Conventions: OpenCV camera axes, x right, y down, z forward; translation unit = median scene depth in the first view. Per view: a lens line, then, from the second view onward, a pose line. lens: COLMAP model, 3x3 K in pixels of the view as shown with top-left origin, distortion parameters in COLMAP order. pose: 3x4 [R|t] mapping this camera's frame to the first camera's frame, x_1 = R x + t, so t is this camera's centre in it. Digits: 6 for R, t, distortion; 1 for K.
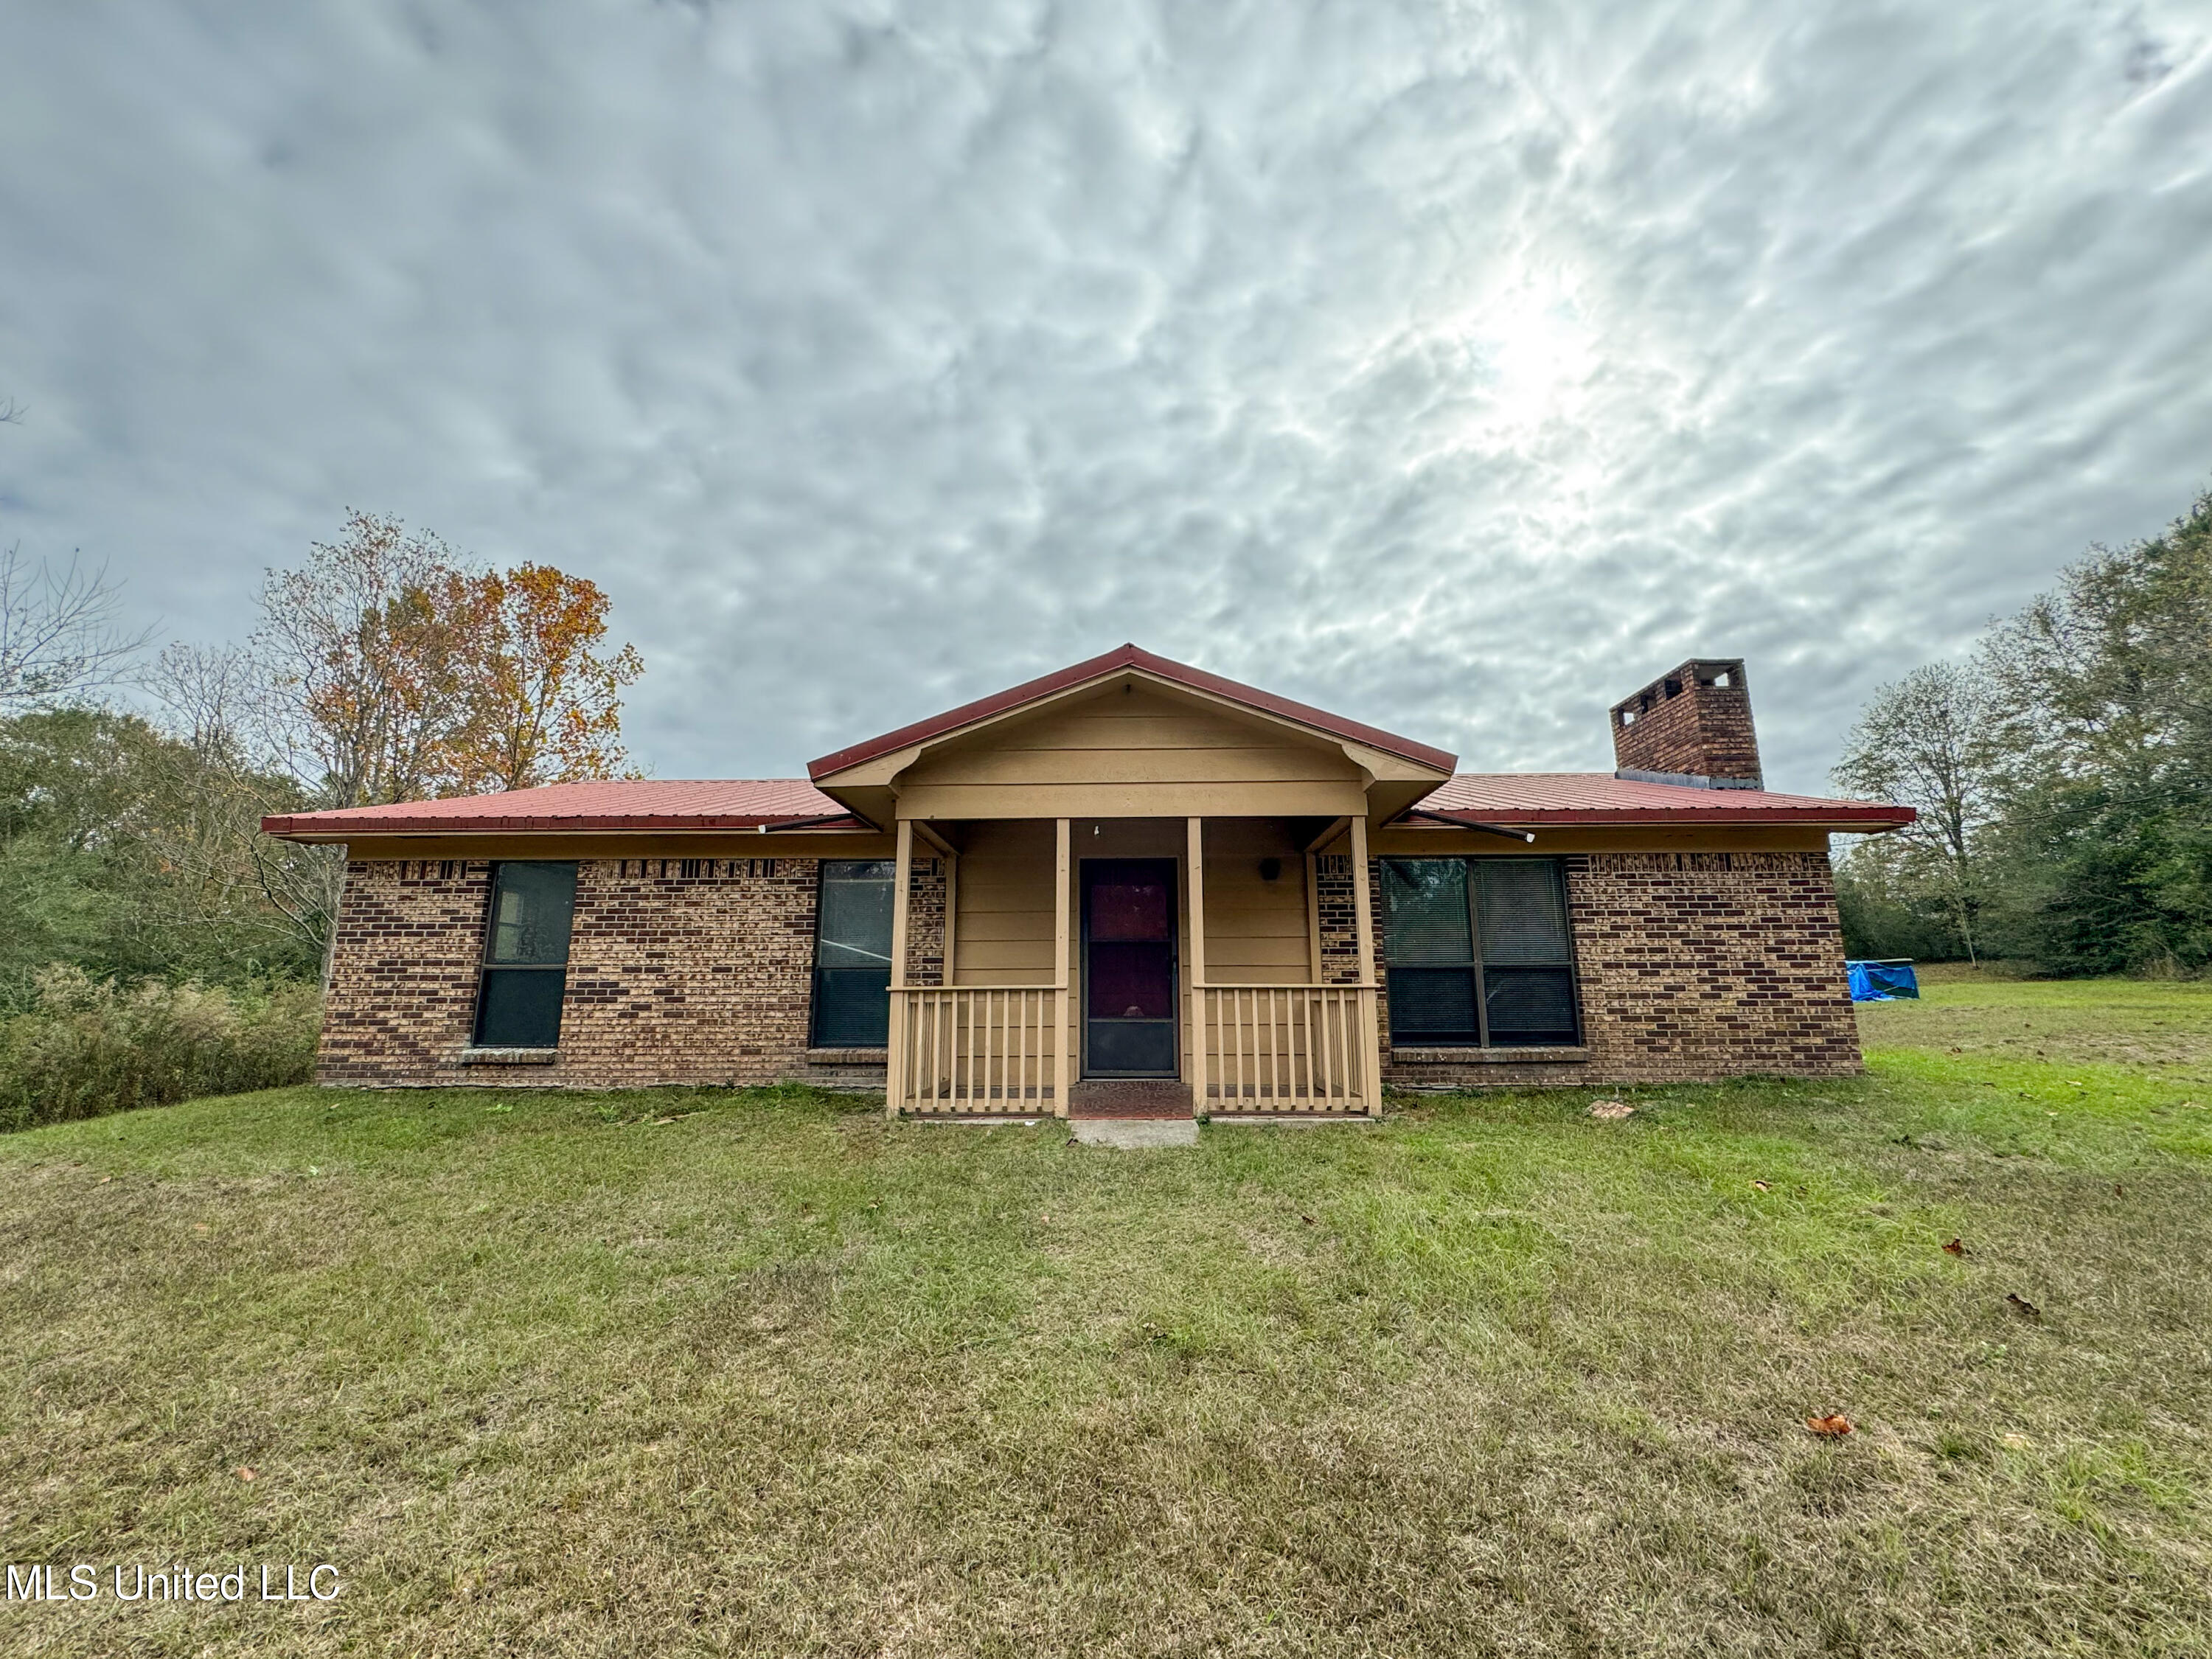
lens RADIAL K [[926.5, 0, 1106.0], [0, 926.5, 829.5], [0, 0, 1]] dist [-0.011092, 0.006298]
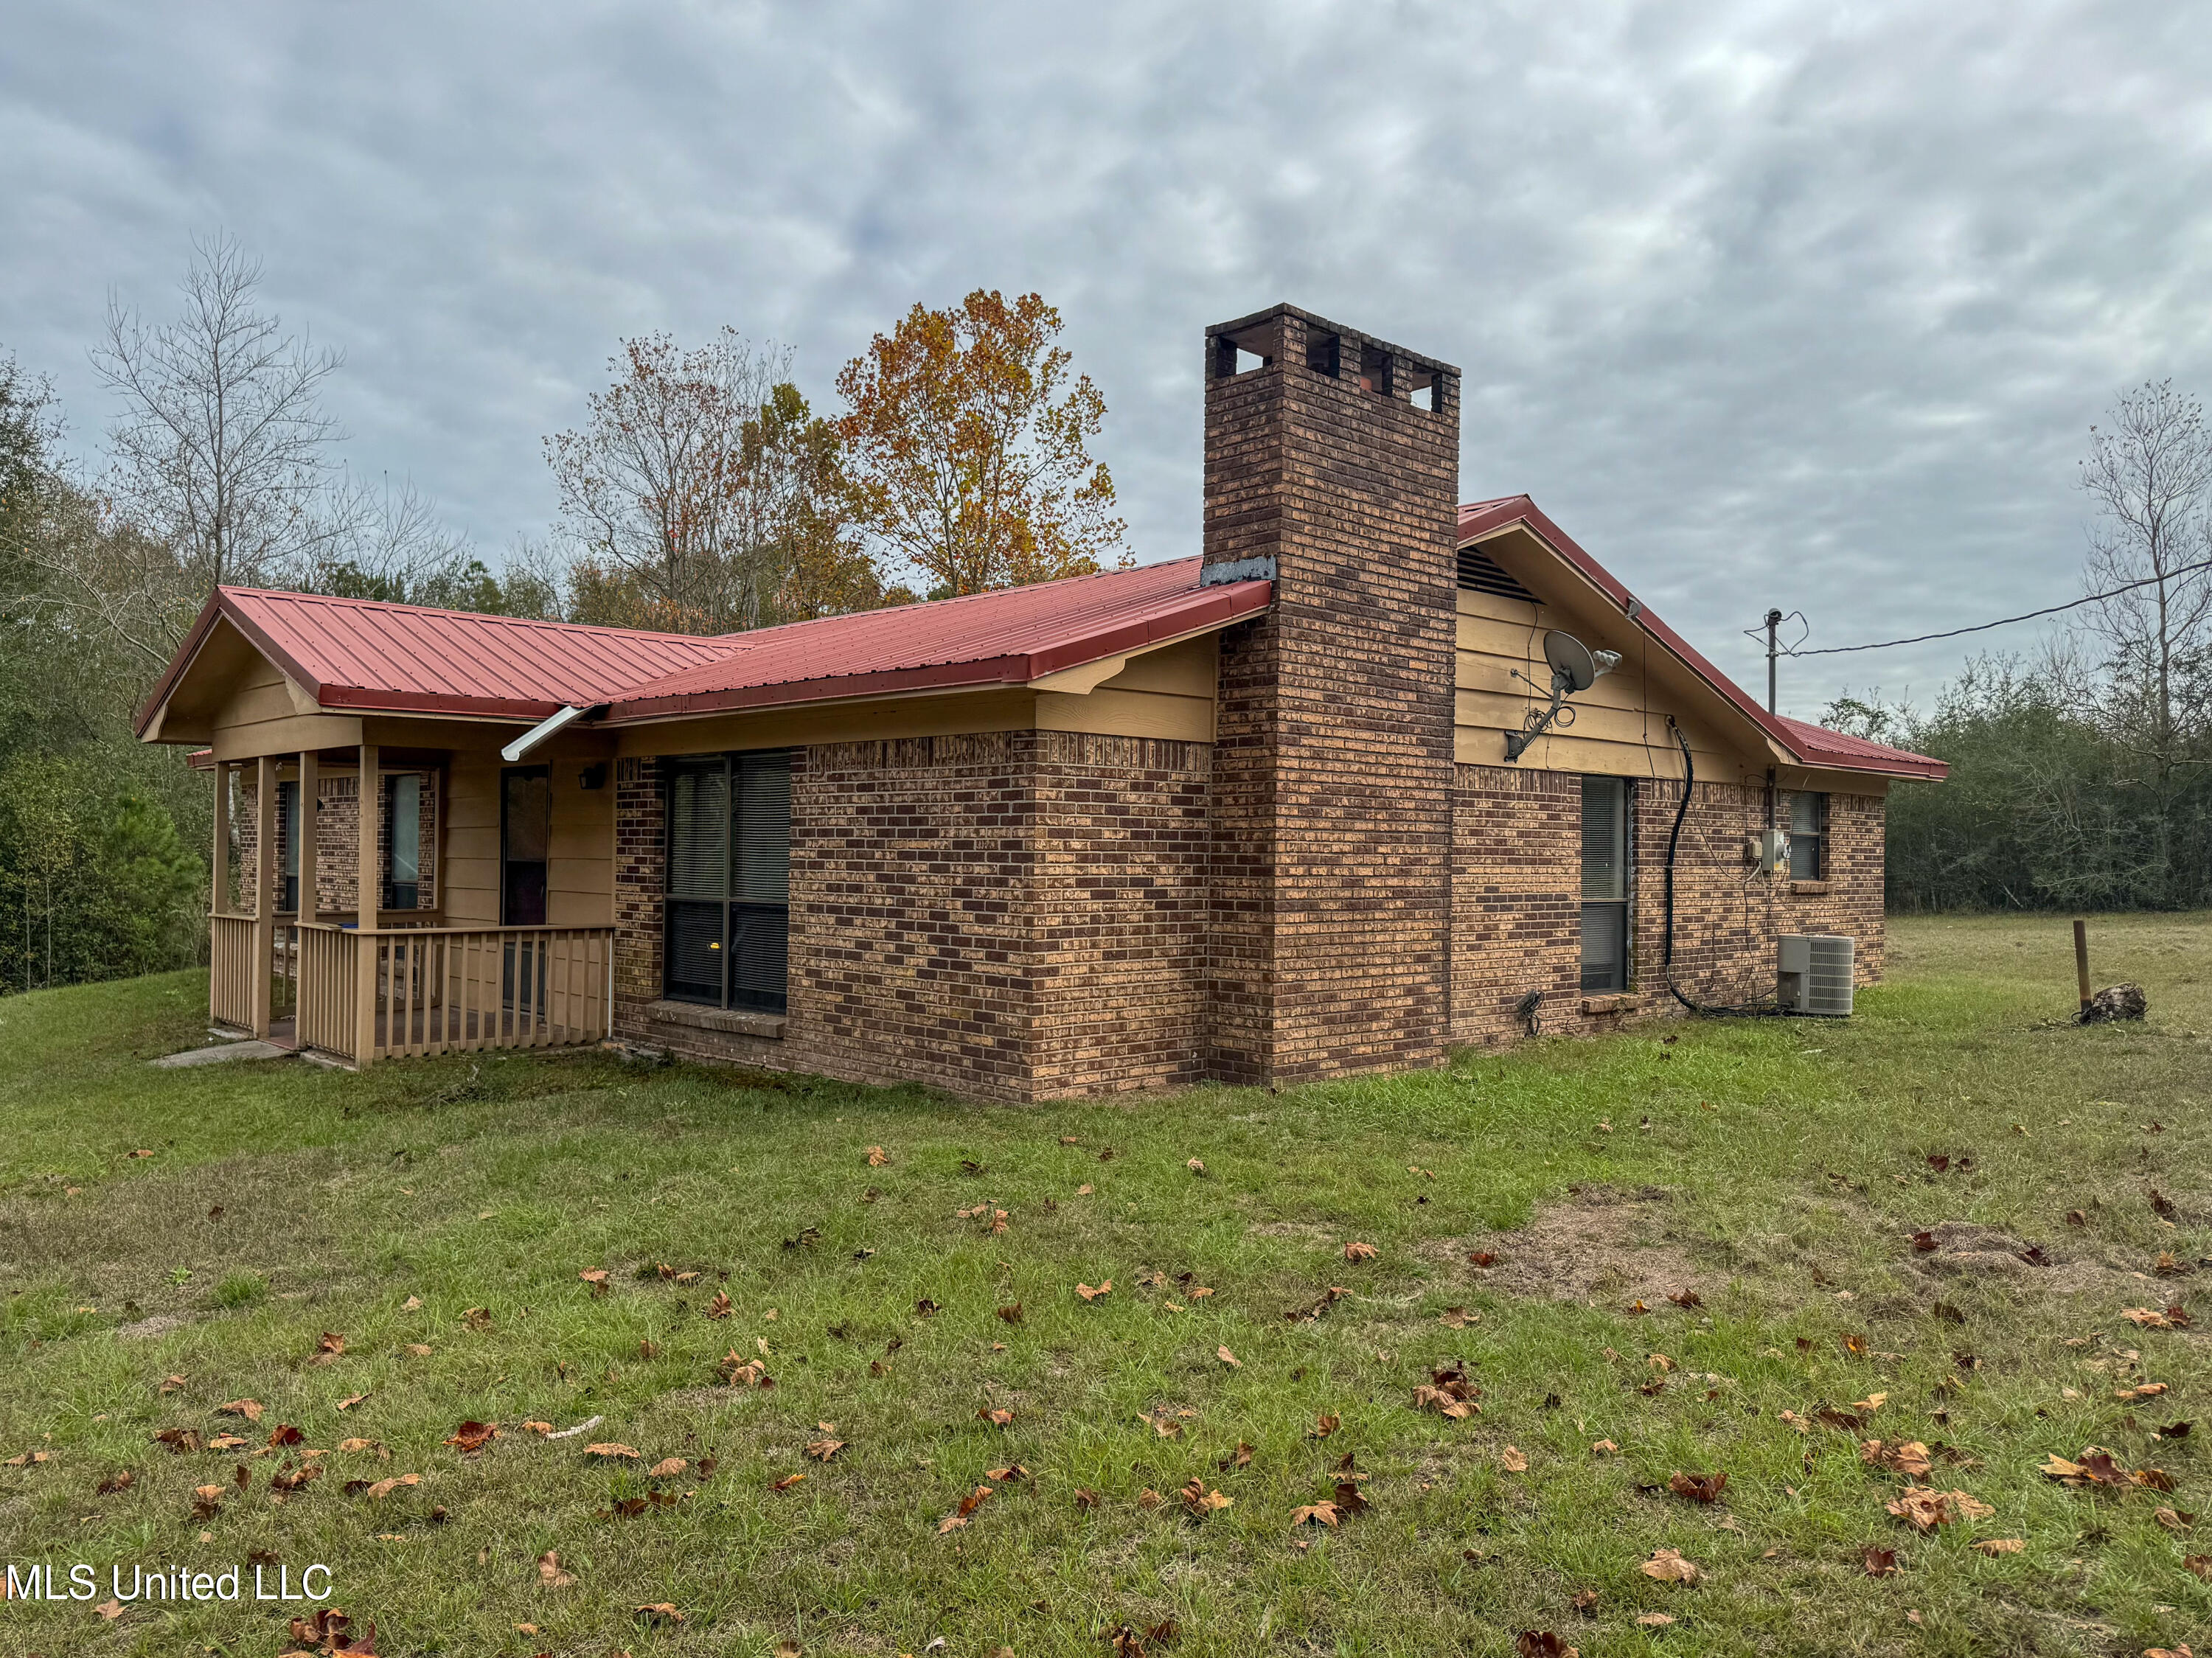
lens RADIAL K [[1557.6, 0, 1106.0], [0, 1557.6, 829.0], [0, 0, 1]] dist [0.115994, -0.161521]
pose [[0.710159, -0.000333, -0.704042, 1.488916], [0.128540, 0.983253, 0.129191, -0.034092], [0.692208, -0.182244, 0.698309, 0.332581]]
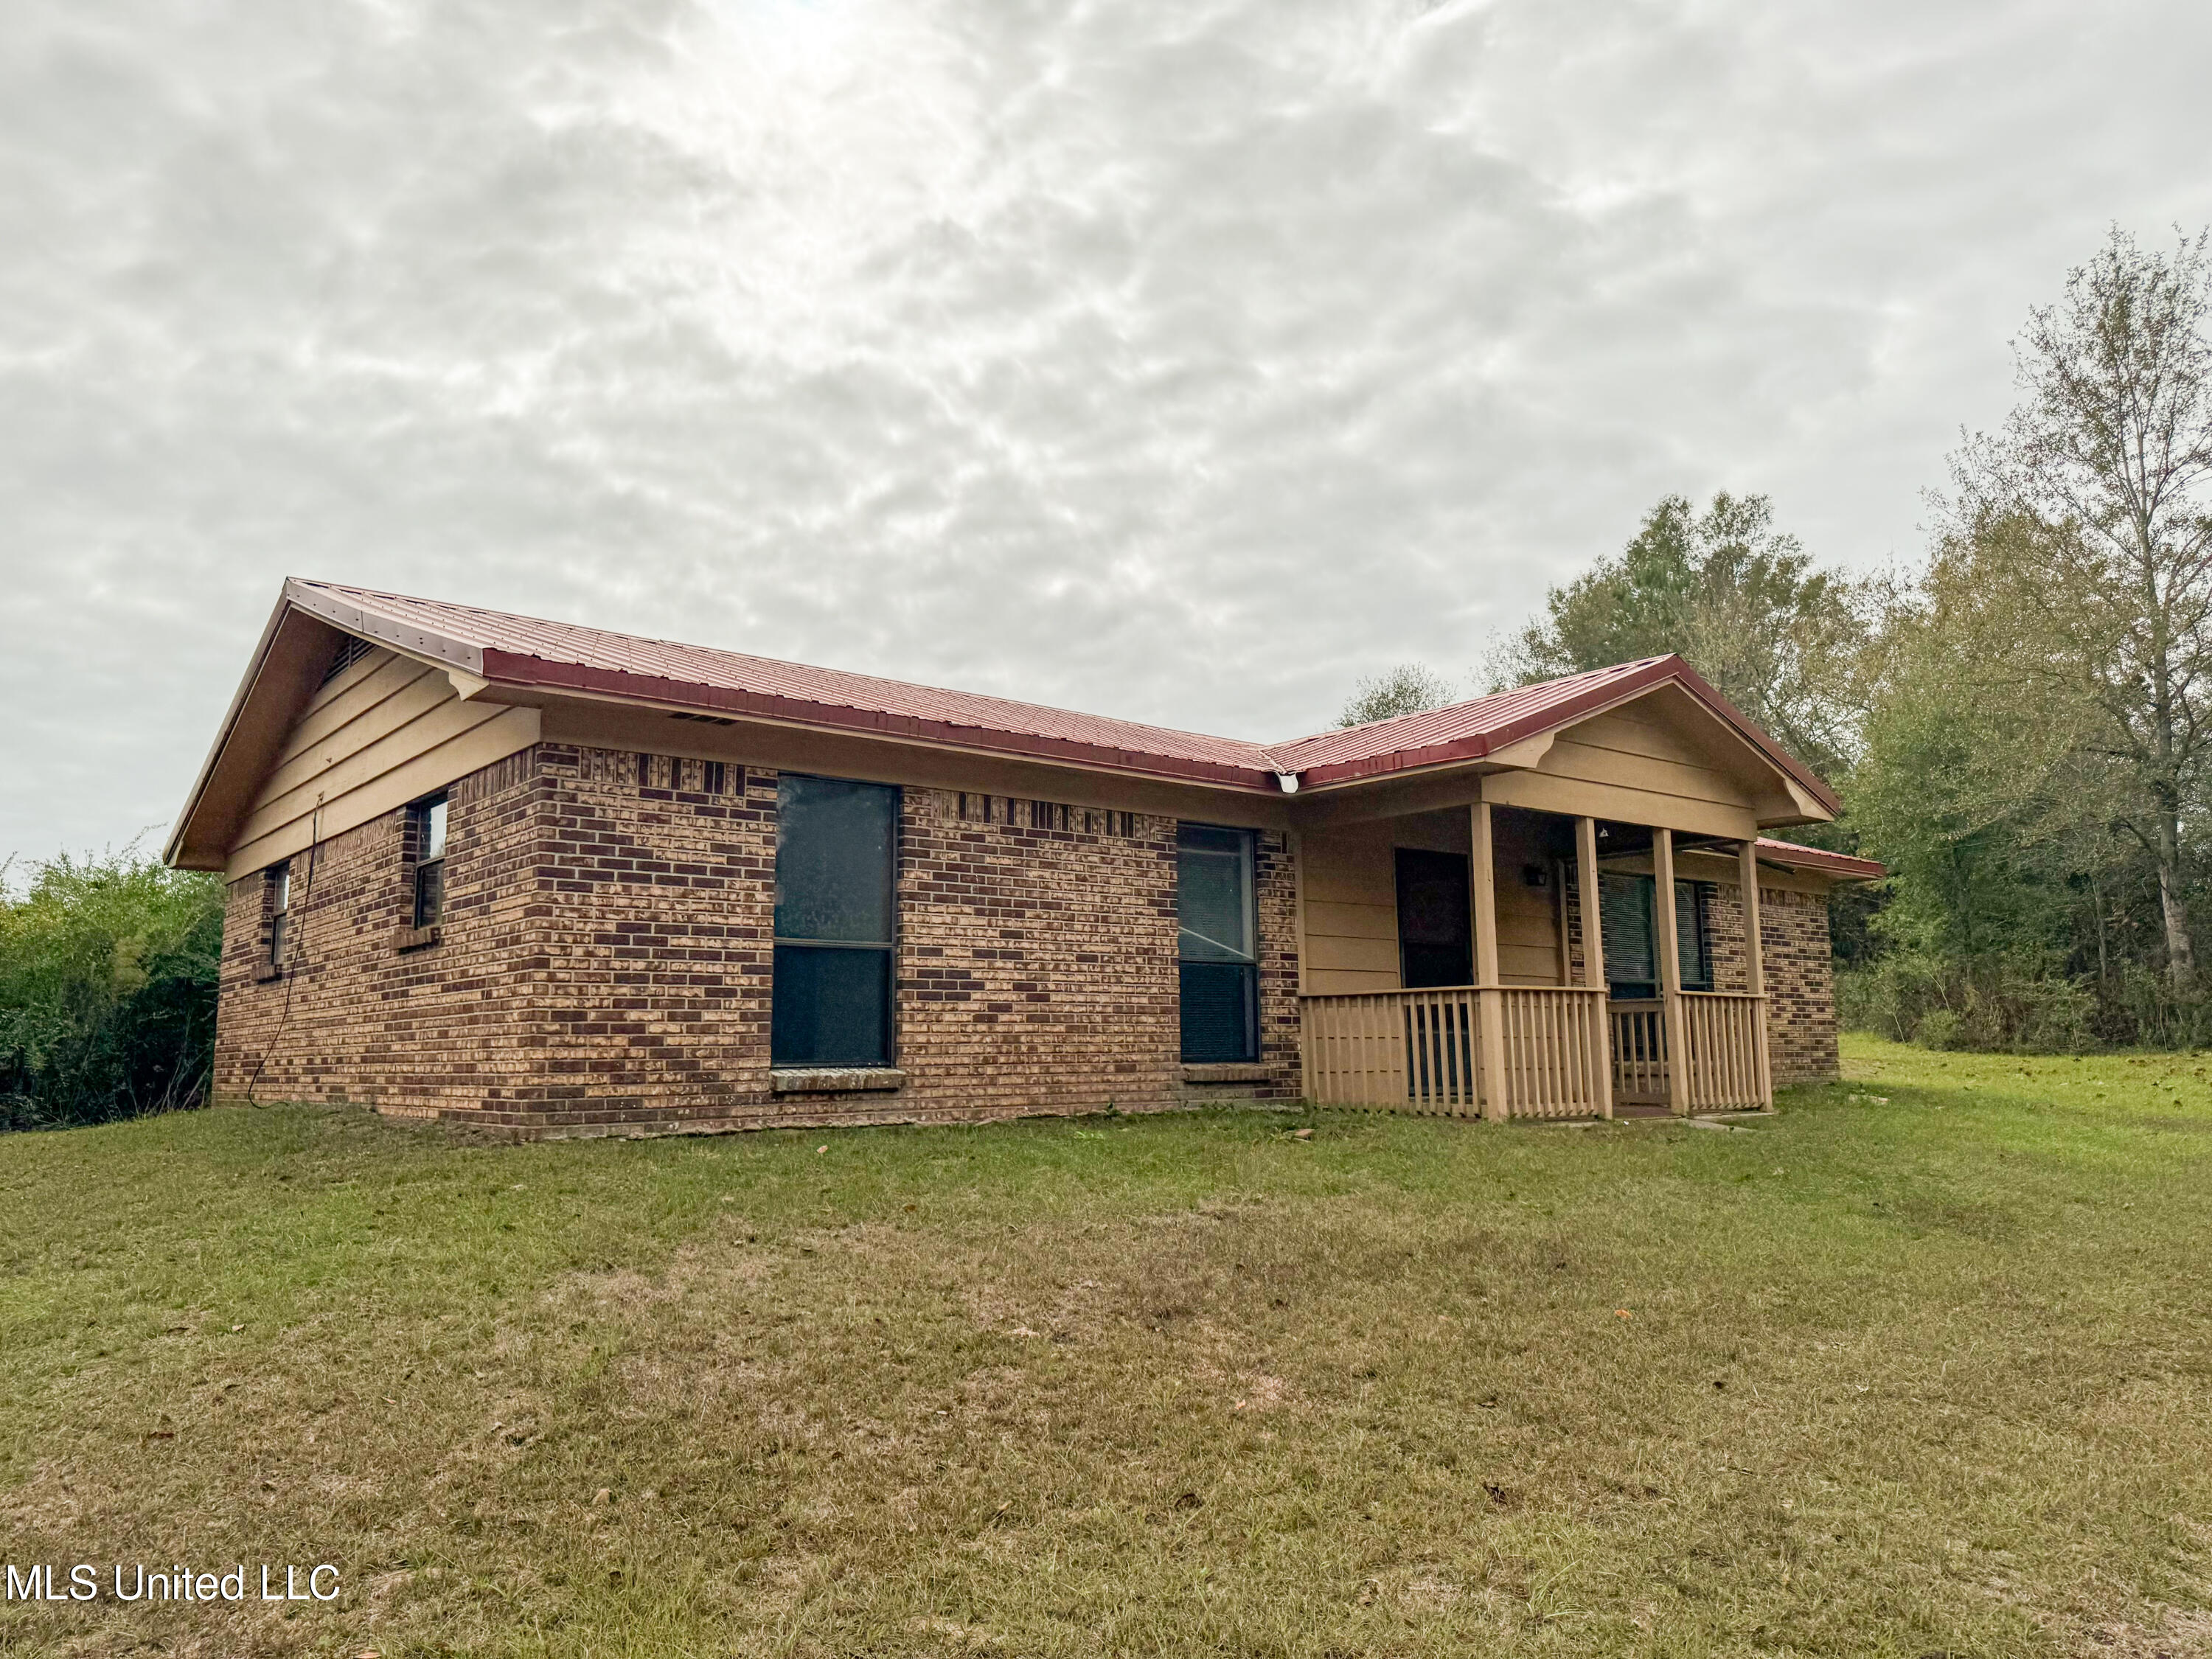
lens RADIAL K [[1557.7, 0, 1106.0], [0, 1557.7, 829.5], [0, 0, 1]] dist [0.115994, -0.161521]
pose [[0.756882, 0.090142, 0.647305, -1.214753], [-0.118591, 0.992943, 0.000391, 0.048043], [-0.642702, -0.077060, 0.762231, 0.056334]]
